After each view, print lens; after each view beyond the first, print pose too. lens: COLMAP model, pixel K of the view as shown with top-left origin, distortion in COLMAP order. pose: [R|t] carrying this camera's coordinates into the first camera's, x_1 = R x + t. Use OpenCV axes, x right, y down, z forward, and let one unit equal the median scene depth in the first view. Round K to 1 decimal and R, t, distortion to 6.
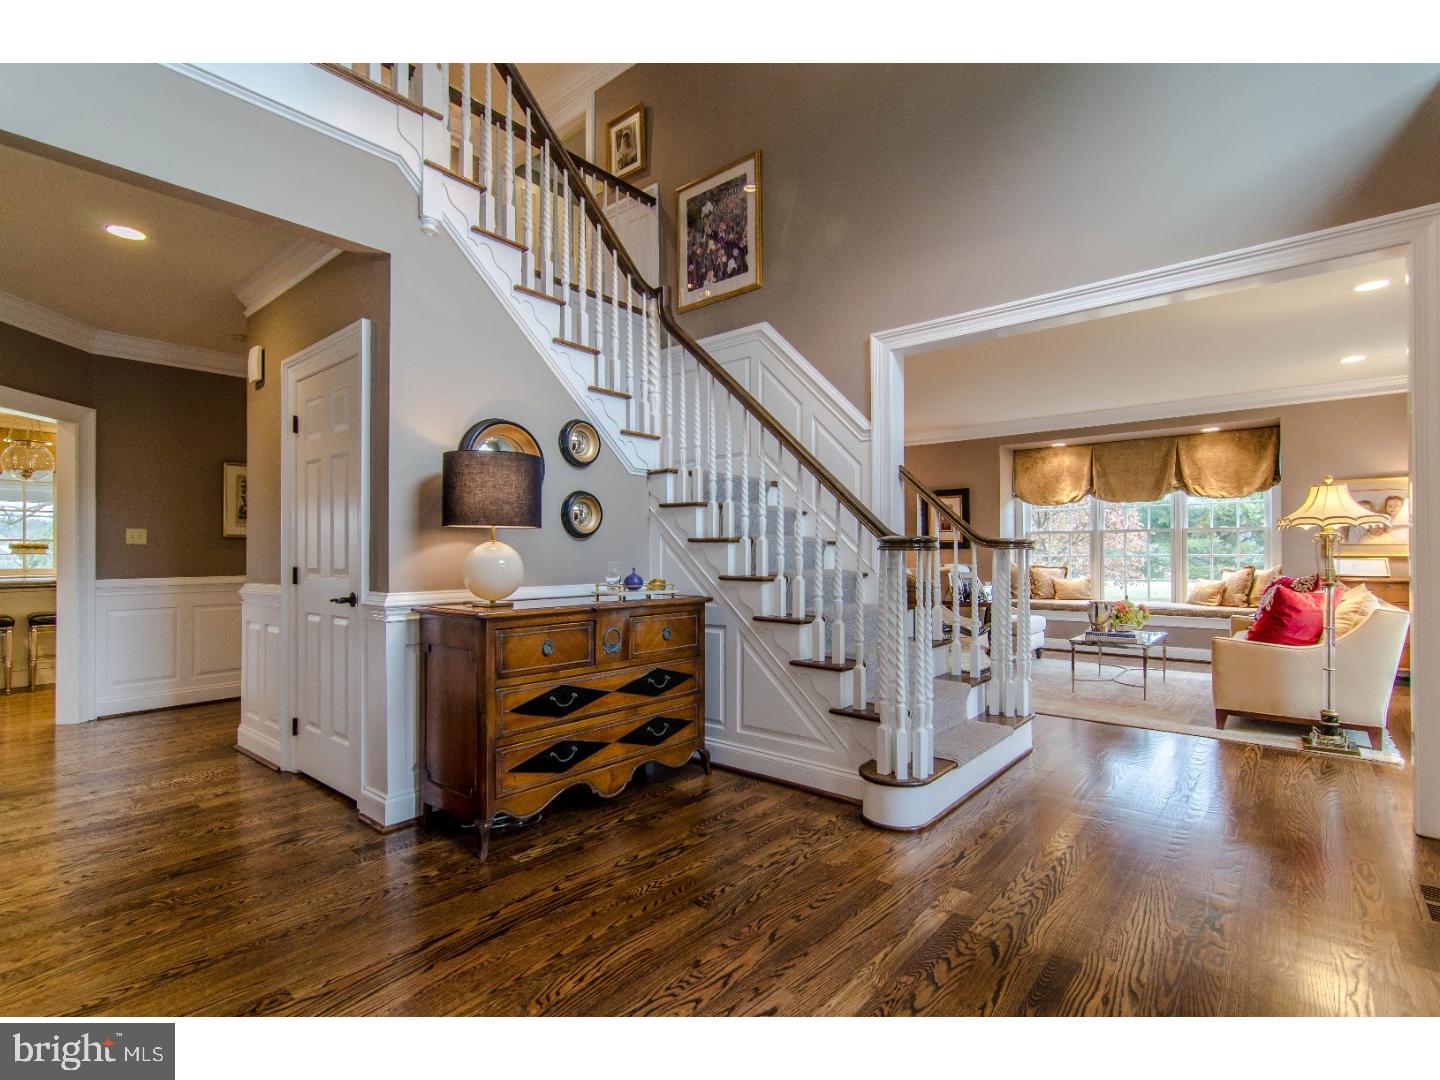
lens RADIAL K [[688.9, 0, 721.0], [0, 688.9, 545.7], [0, 0, 1]] dist [-0.001108, 0.002664]
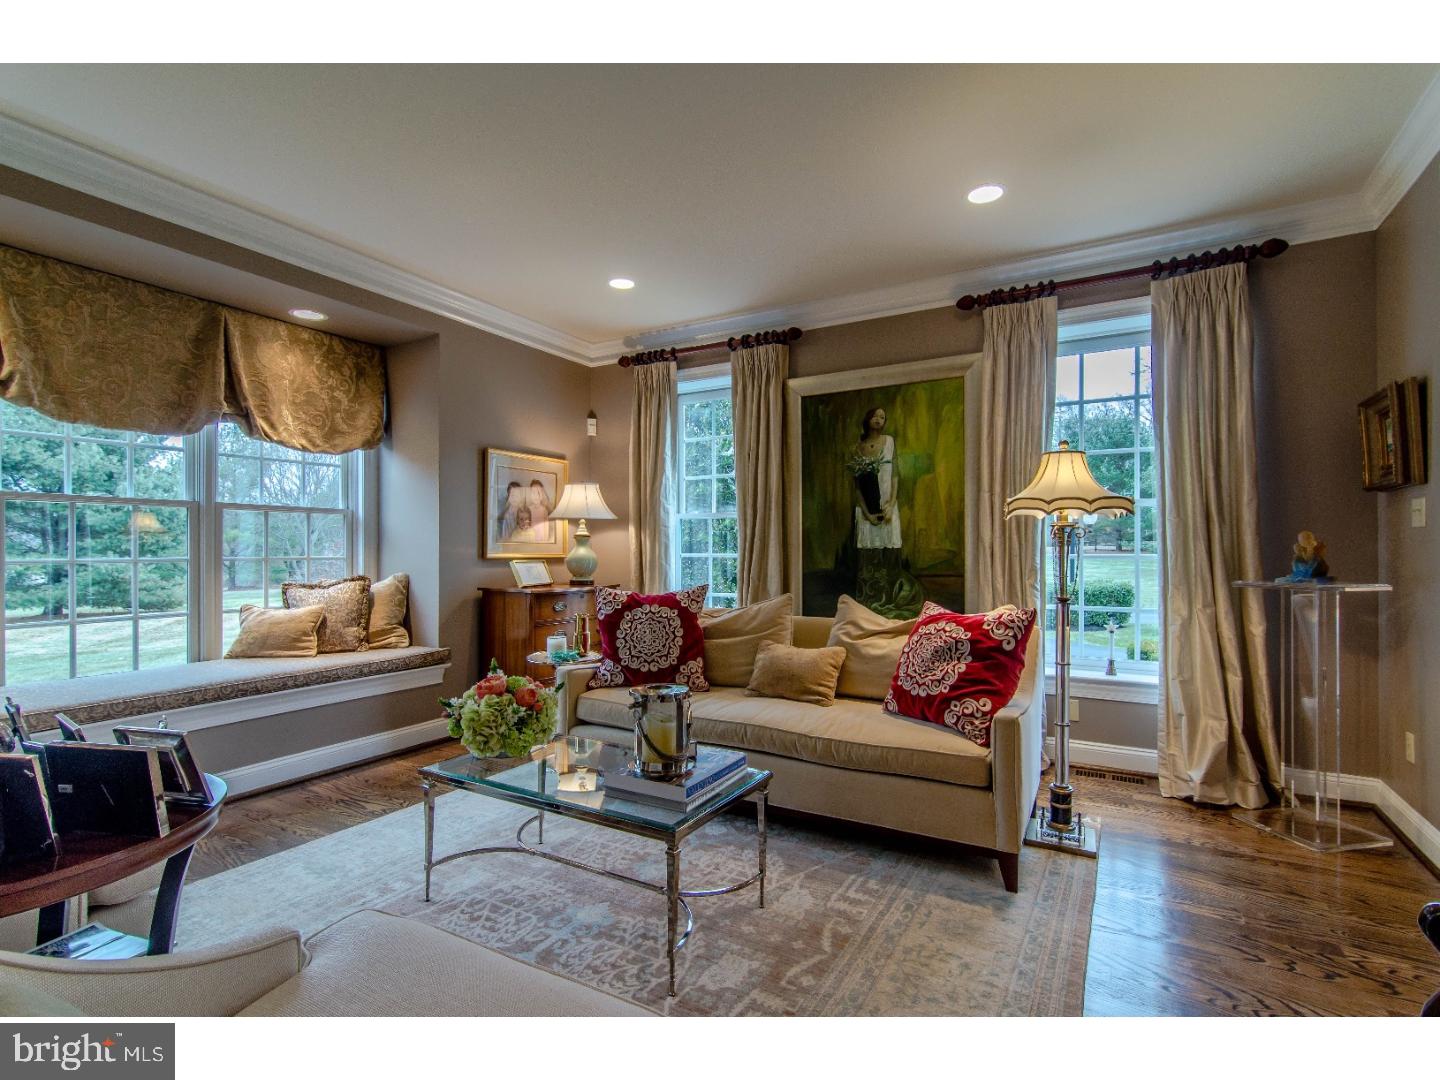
lens RADIAL K [[688.9, 0, 721.7], [0, 688.9, 548.3], [0, 0, 1]] dist [-0.001108, 0.002664]
pose [[-0.173180, 0.007788, 0.984859, 0.148303], [-0.004547, 0.999952, -0.008706, 0.009294], [-0.984880, -0.005986, -0.173136, 0.773045]]
